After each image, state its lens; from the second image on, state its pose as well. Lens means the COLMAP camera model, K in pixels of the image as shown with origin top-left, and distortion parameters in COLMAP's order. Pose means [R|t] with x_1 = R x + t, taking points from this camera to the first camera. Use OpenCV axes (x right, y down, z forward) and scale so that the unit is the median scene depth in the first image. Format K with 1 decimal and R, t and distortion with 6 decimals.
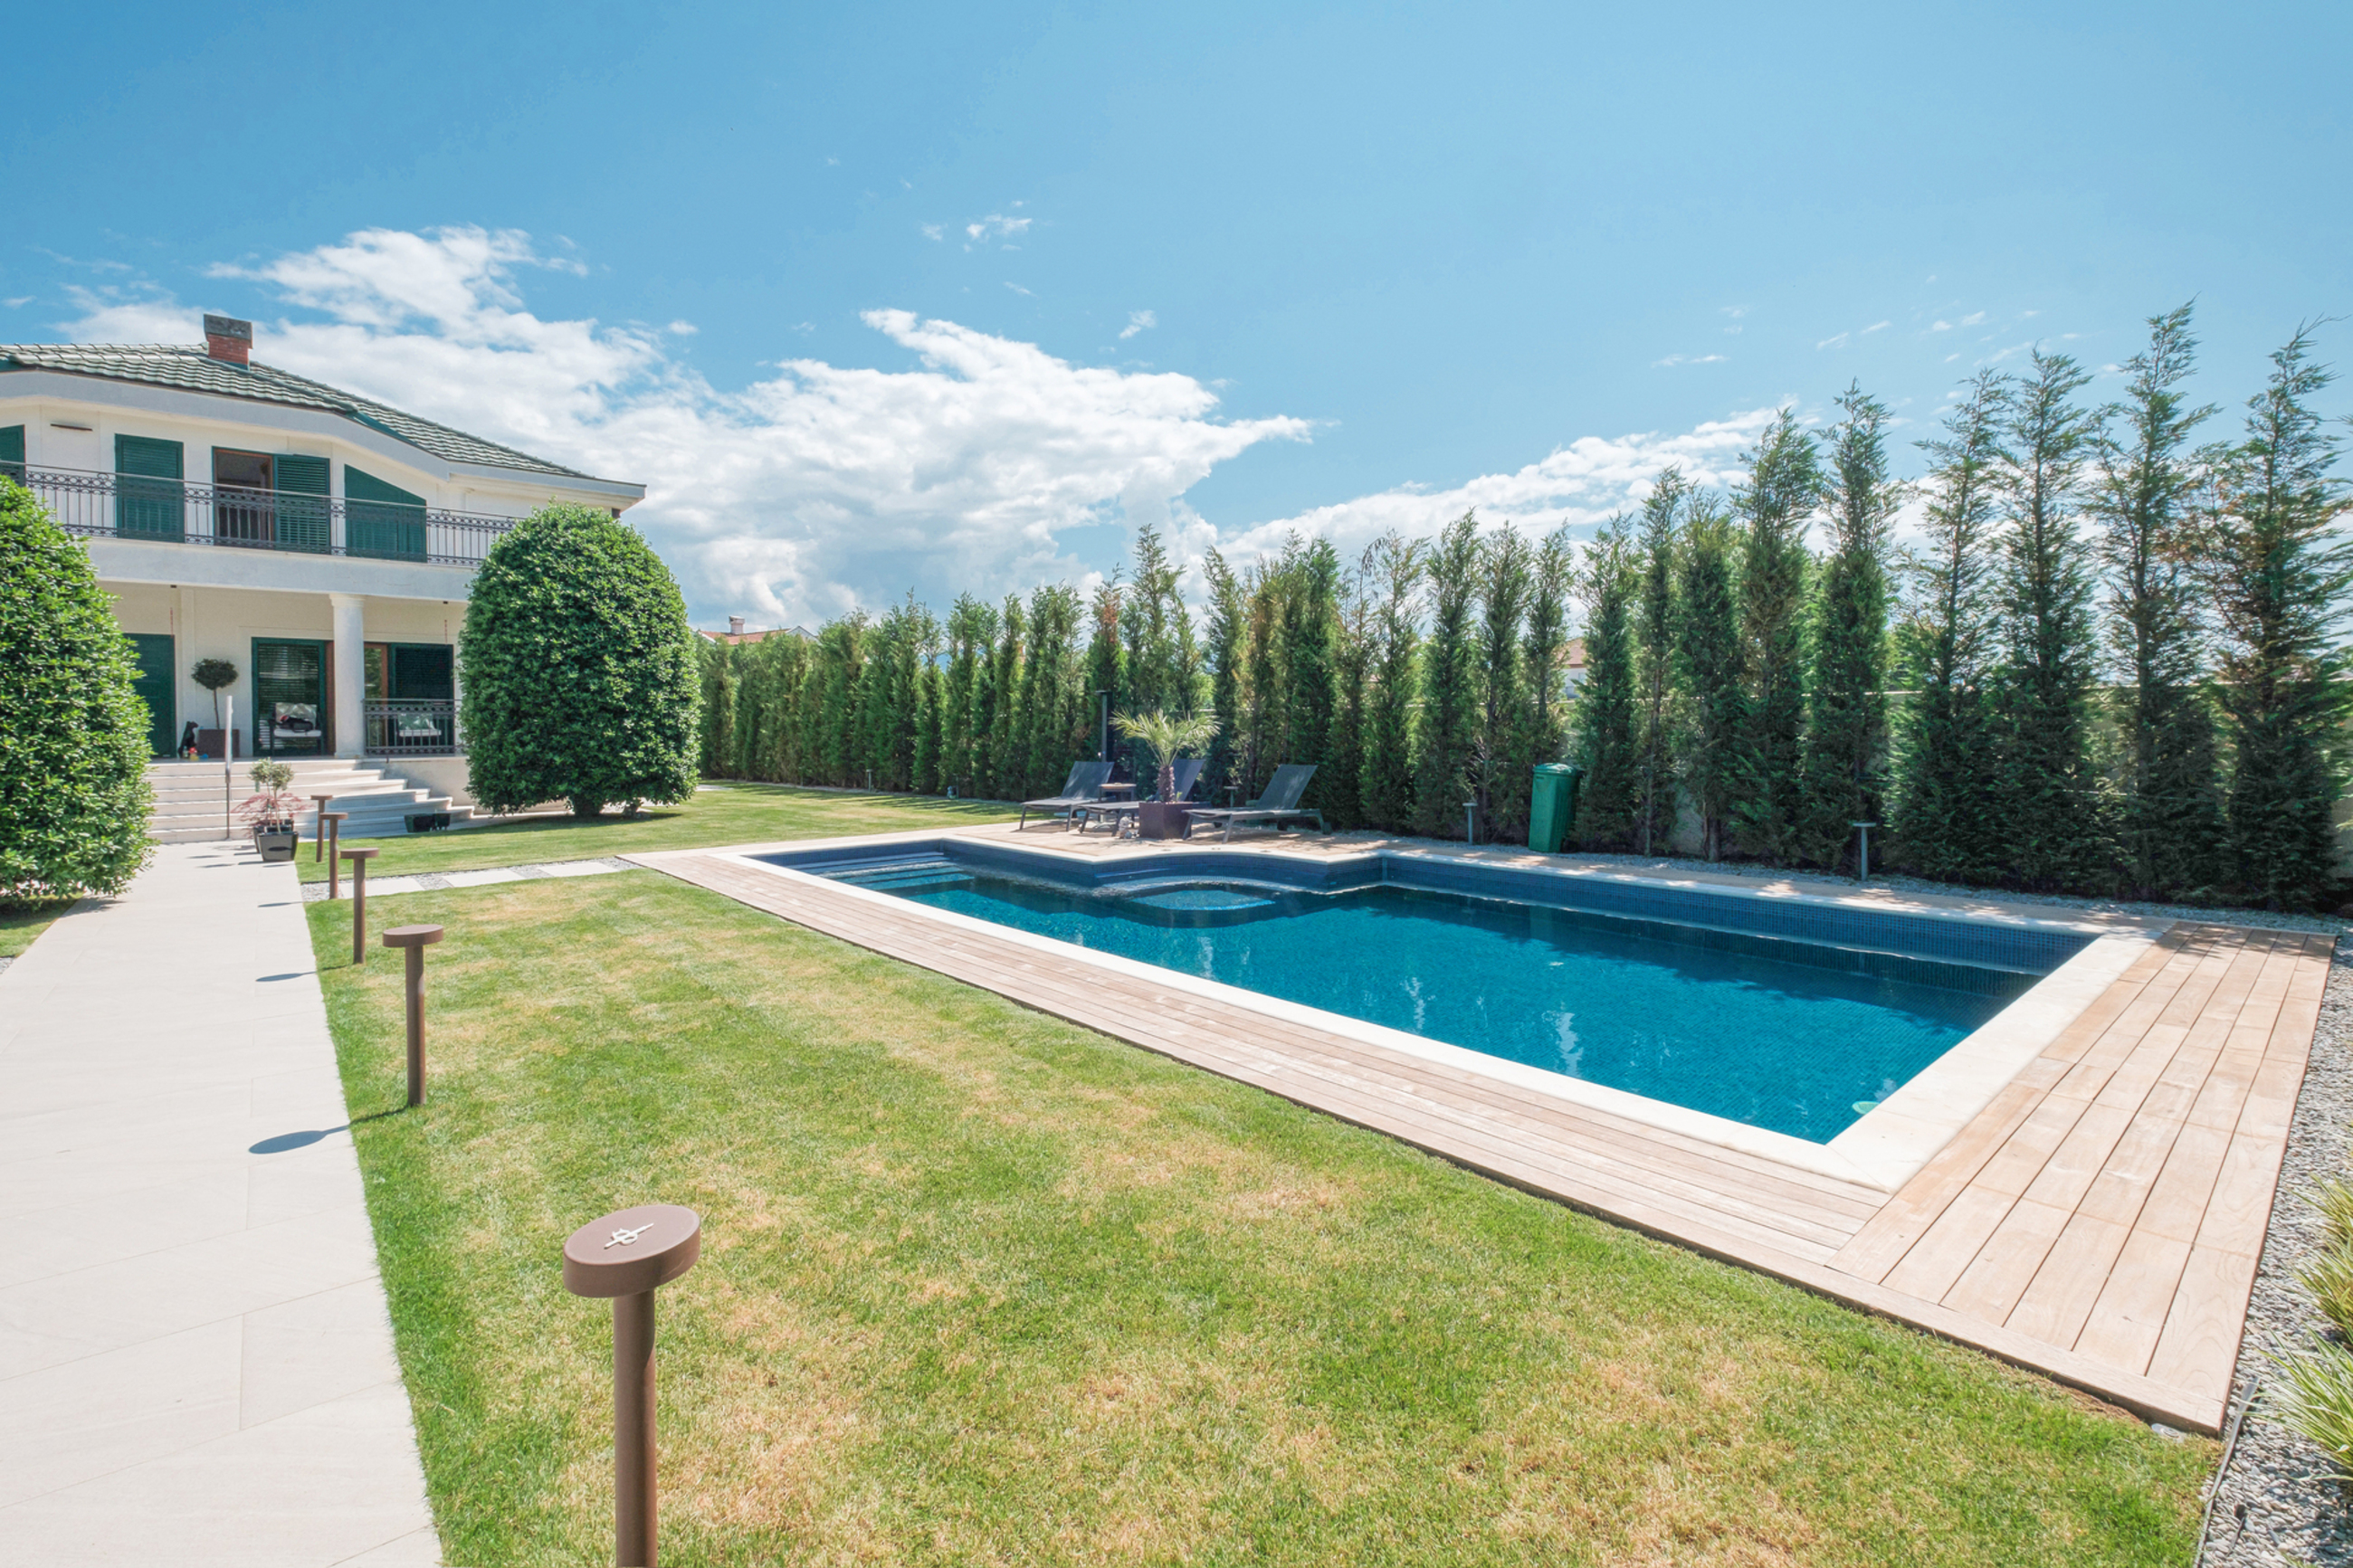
lens RADIAL K [[1043.4, 0, 1249.7], [0, 1043.4, 732.0], [0, 0, 1]] dist [0.016123, -0.000179]
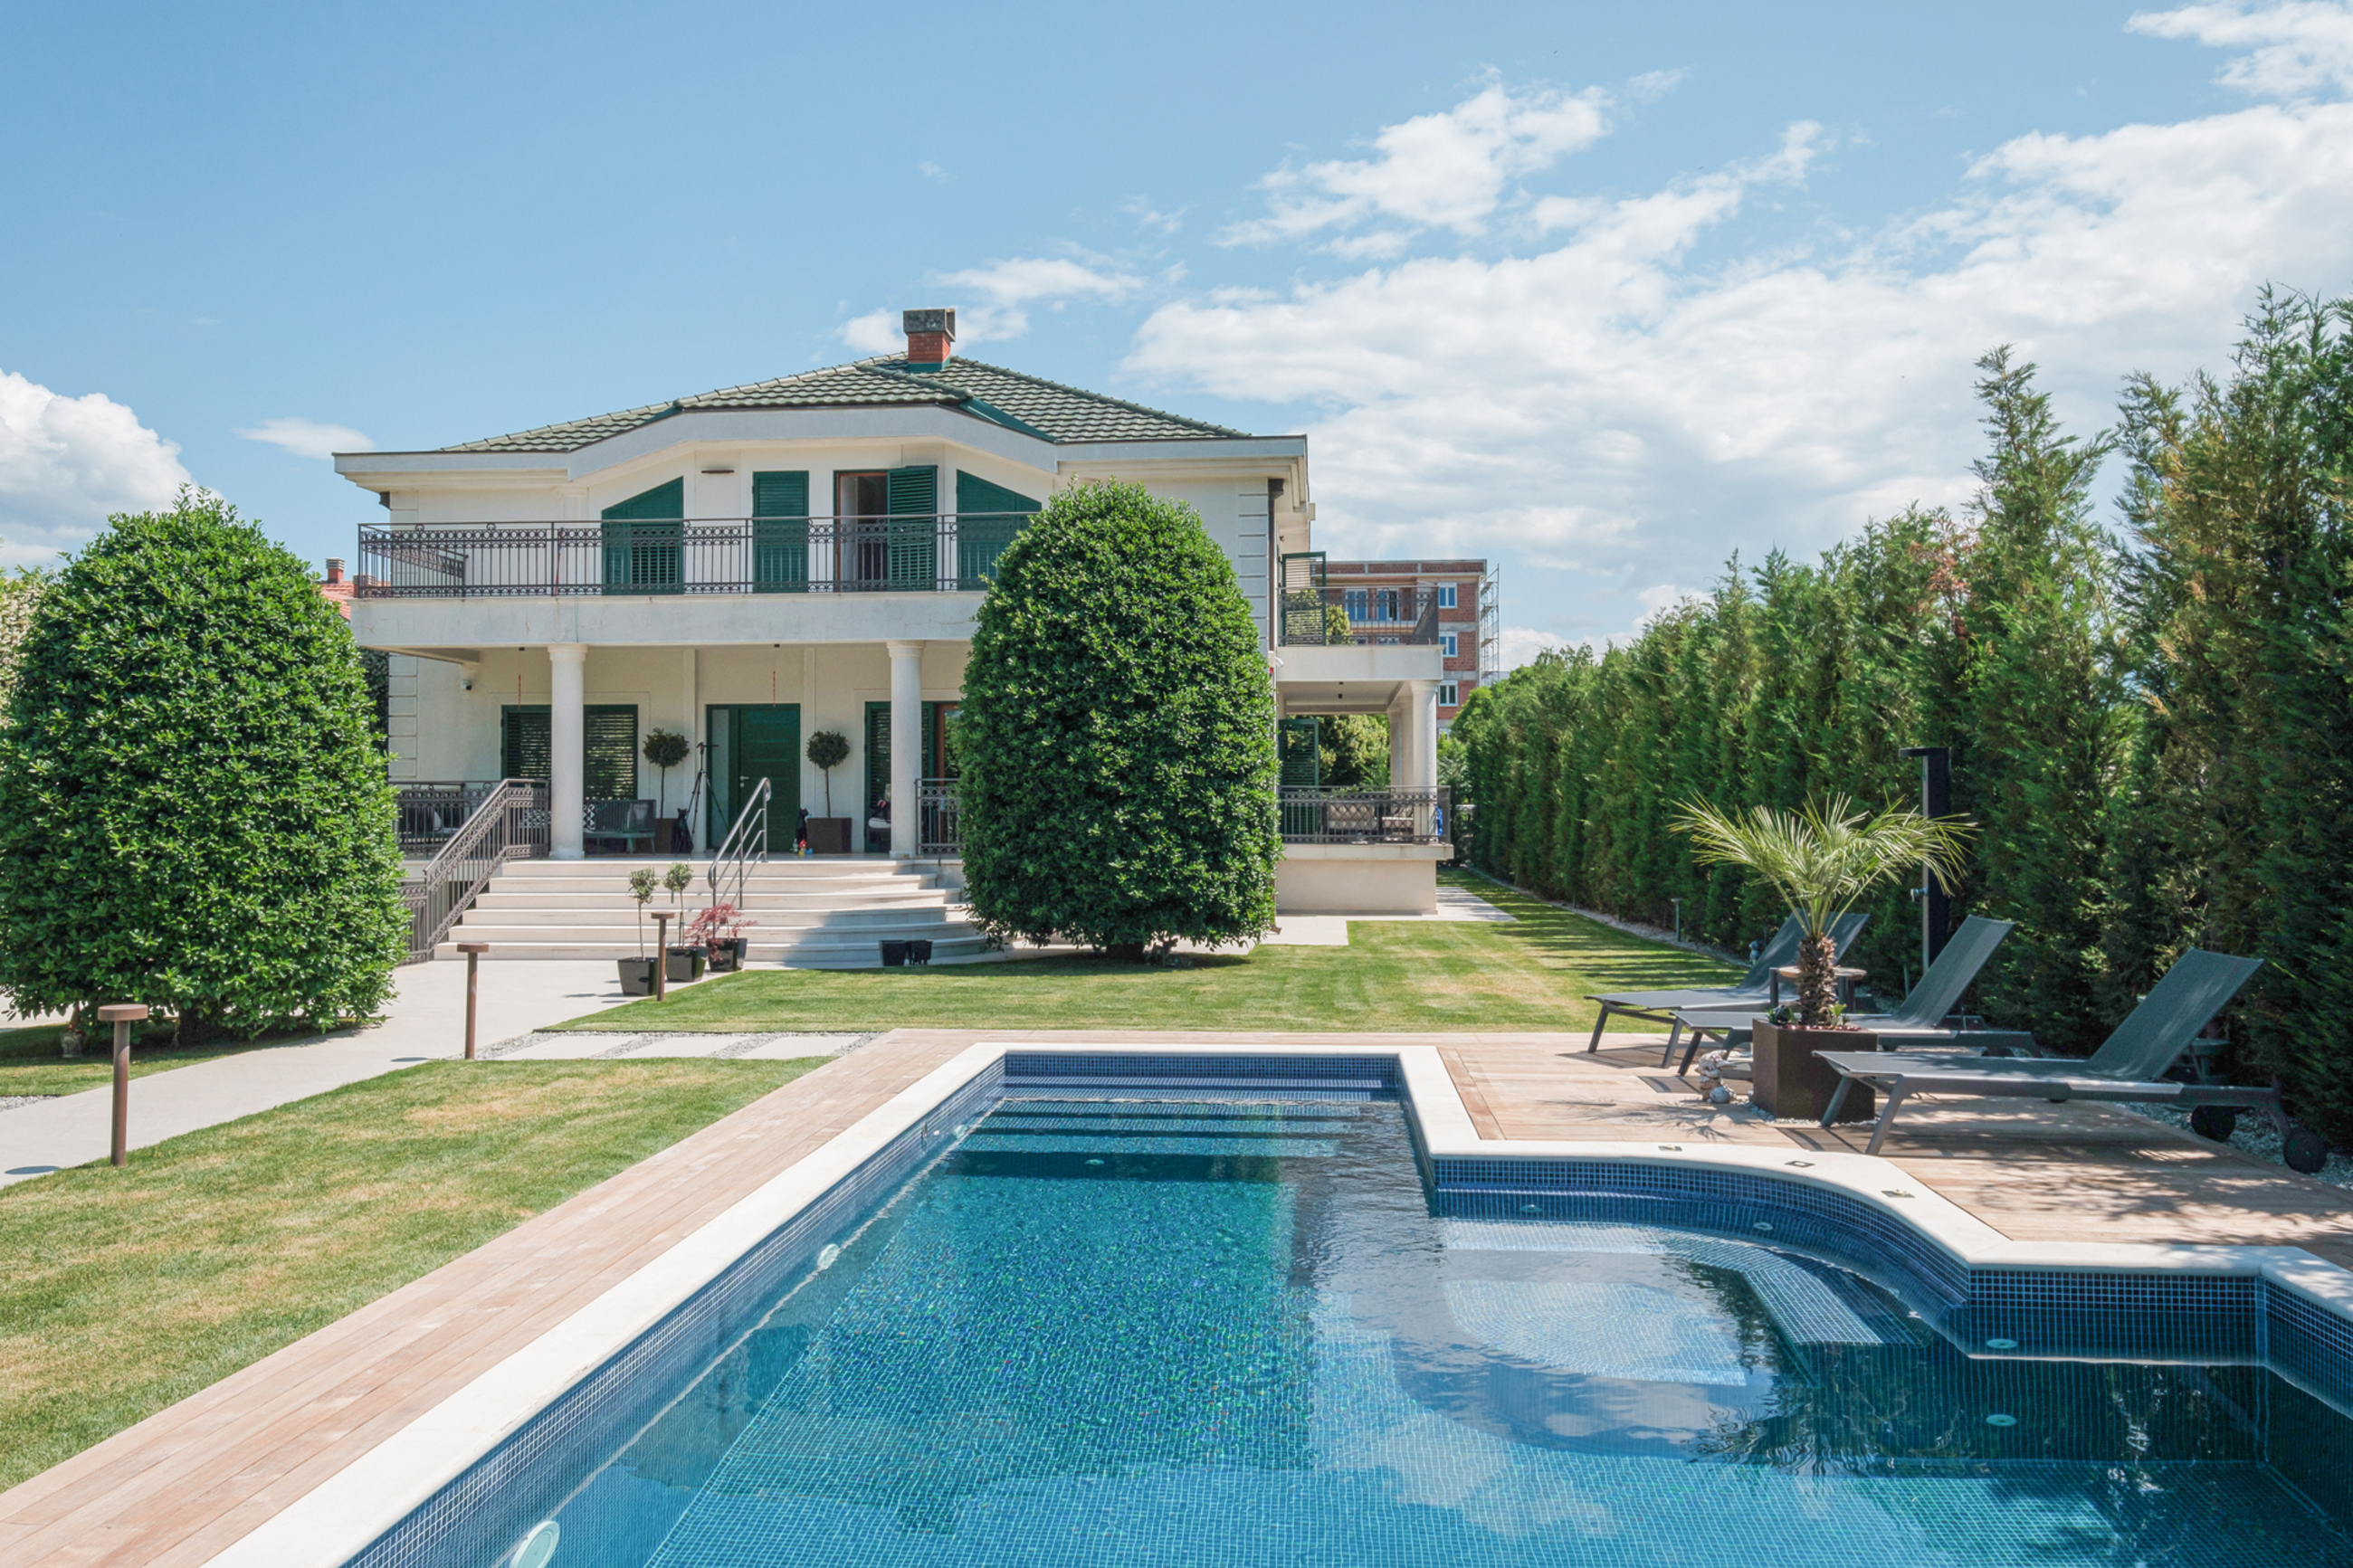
lens RADIAL K [[1827.1, 0, 1110.4], [0, 1827.1, 745.4], [0, 0, 1]] dist [0.099484, -0.000801]
pose [[0.658795, -0.022589, -0.751983, 0.234833], [-0.006512, 0.999340, -0.035724, -0.010520], [0.752294, 0.028432, 0.658214, 0.261582]]
